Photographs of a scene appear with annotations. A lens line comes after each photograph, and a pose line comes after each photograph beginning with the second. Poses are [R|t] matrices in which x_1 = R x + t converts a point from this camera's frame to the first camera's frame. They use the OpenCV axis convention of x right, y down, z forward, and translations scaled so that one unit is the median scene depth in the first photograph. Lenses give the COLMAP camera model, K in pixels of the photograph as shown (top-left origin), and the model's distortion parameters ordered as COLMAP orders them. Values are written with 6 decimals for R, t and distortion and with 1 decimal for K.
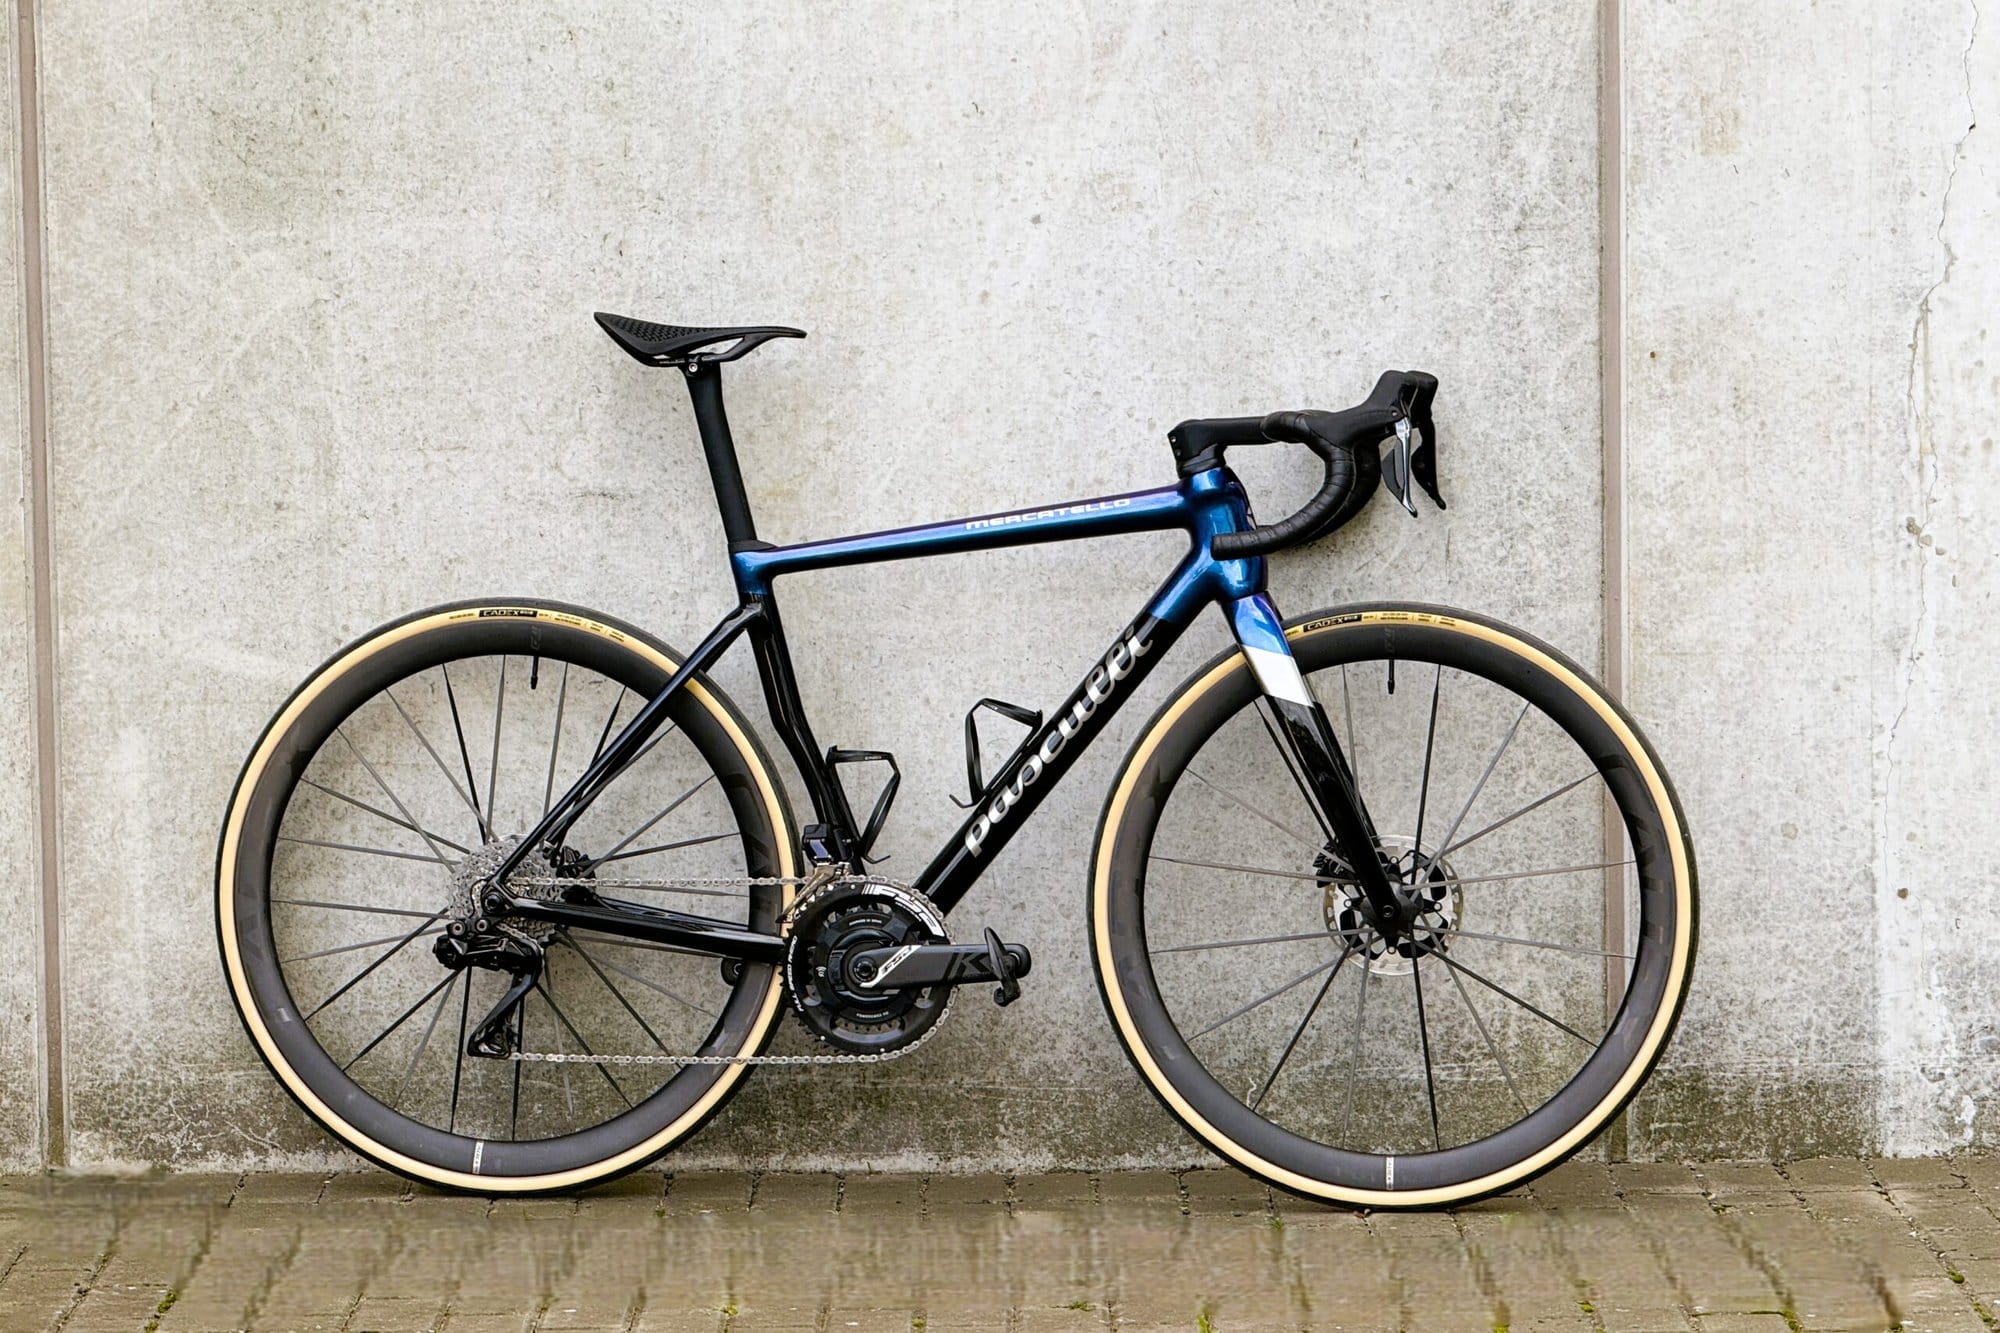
lens RADIAL K [[8014.0, 0, 986.7], [0, 8014.0, 671.6], [0, 0, 1]] dist [0.240355, 0.000000]
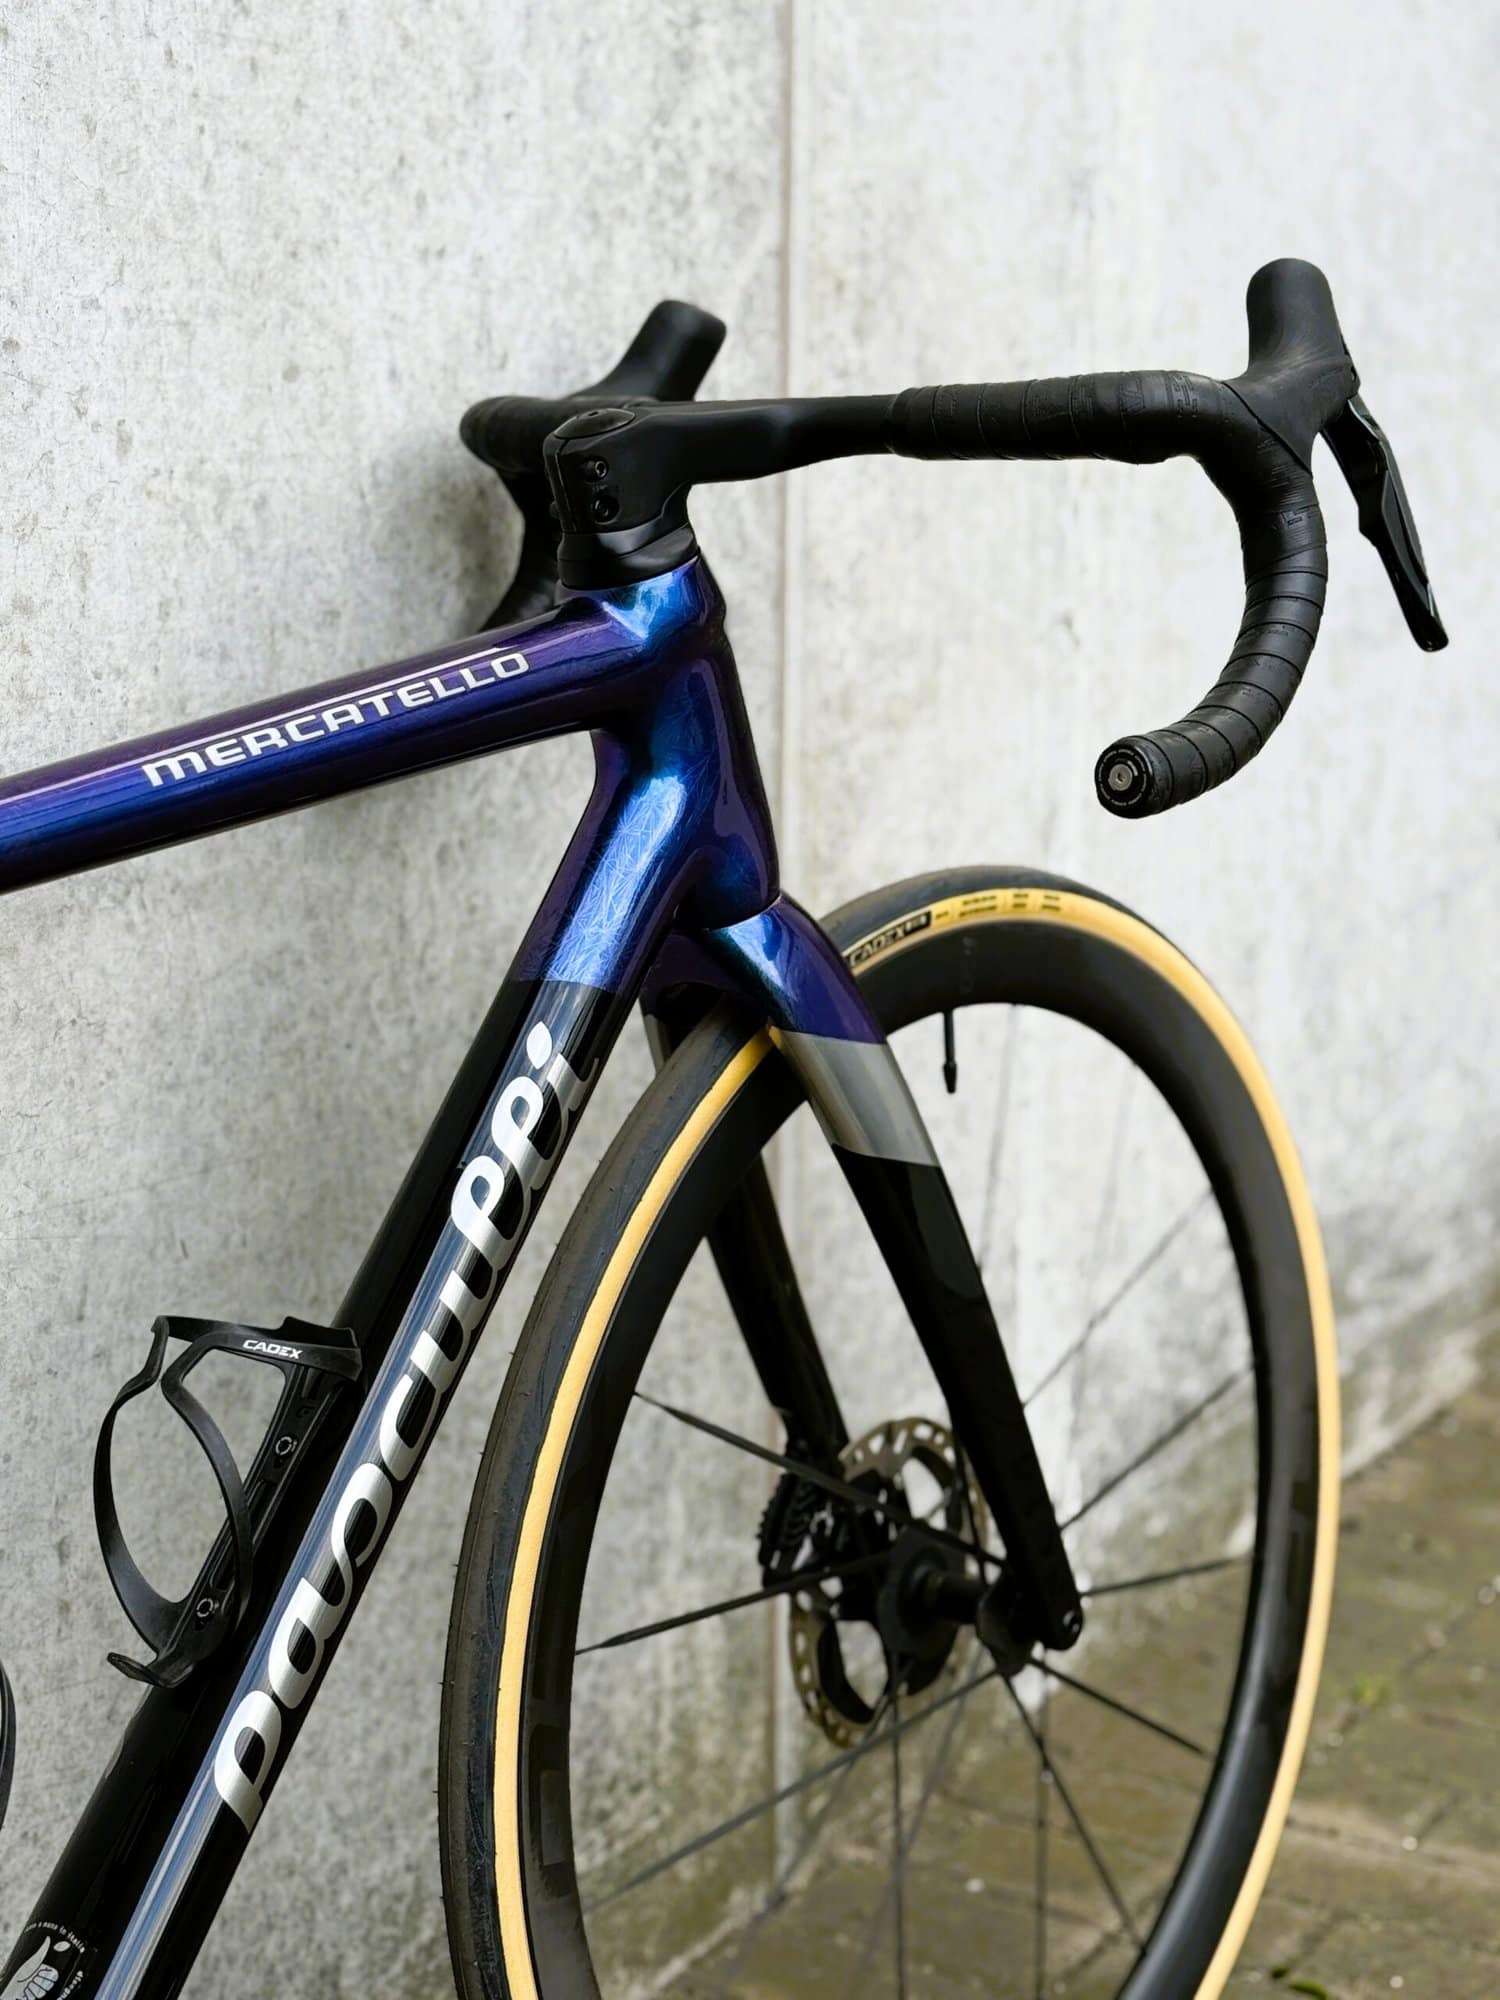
lens RADIAL K [[3355.9, 0, 756.8], [0, 3355.9, 1008.7], [0, 0, 1]] dist [0.129277, 0.000000]
pose [[0.519679, -0.149577, 0.841166, -0.094970], [0.055331, 0.988381, 0.141571, -0.025491], [-0.852568, -0.027028, 0.521917, 0.896376]]
